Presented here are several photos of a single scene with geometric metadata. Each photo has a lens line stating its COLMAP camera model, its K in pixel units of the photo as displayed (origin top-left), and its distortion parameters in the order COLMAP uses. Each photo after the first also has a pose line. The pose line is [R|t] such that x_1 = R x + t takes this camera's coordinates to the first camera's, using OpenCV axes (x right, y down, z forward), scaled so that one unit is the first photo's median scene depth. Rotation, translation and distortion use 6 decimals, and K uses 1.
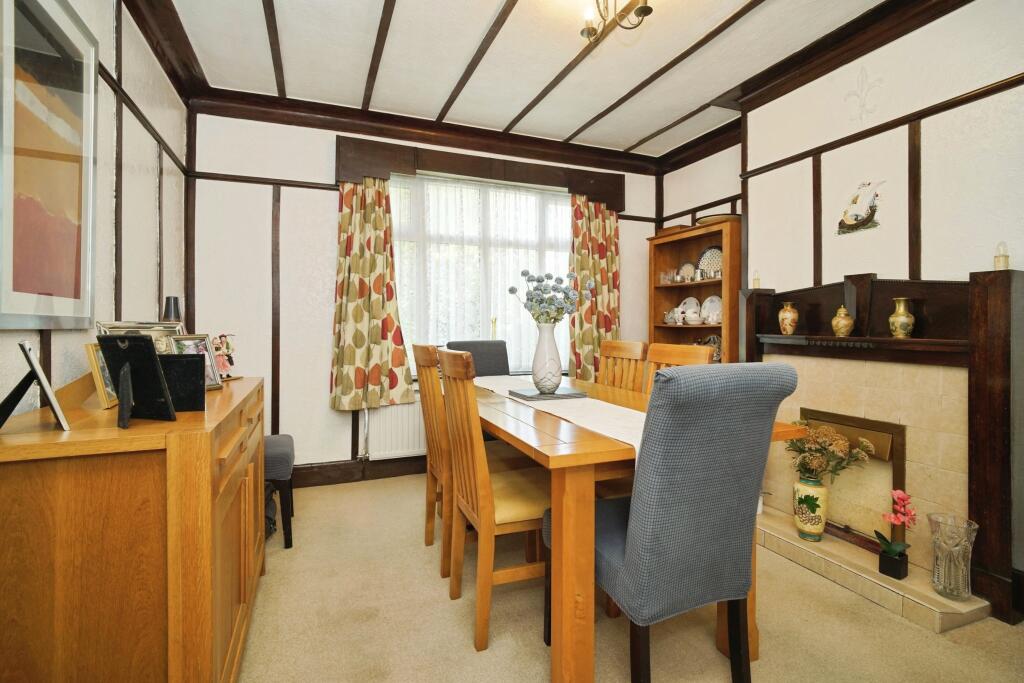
lens RADIAL K [[481.4, 0, 511.7], [0, 481.4, 331.4], [0, 0, 1]] dist [-0.013992, 0.005607]
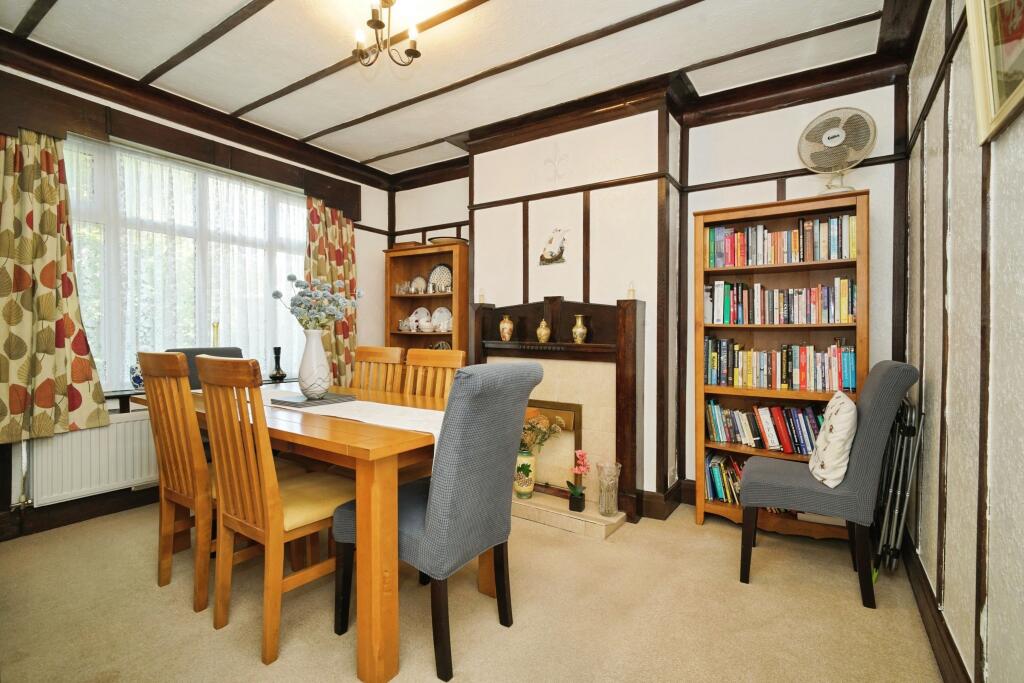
lens RADIAL K [[481.4, 0, 508.5], [0, 481.4, 341.5], [0, 0, 1]] dist [-0.013992, 0.005607]
pose [[0.826675, -0.000747, 0.562679, -0.144296], [-0.003696, 0.999970, 0.006758, -0.000408], [-0.562668, -0.007667, 0.826648, -0.053525]]
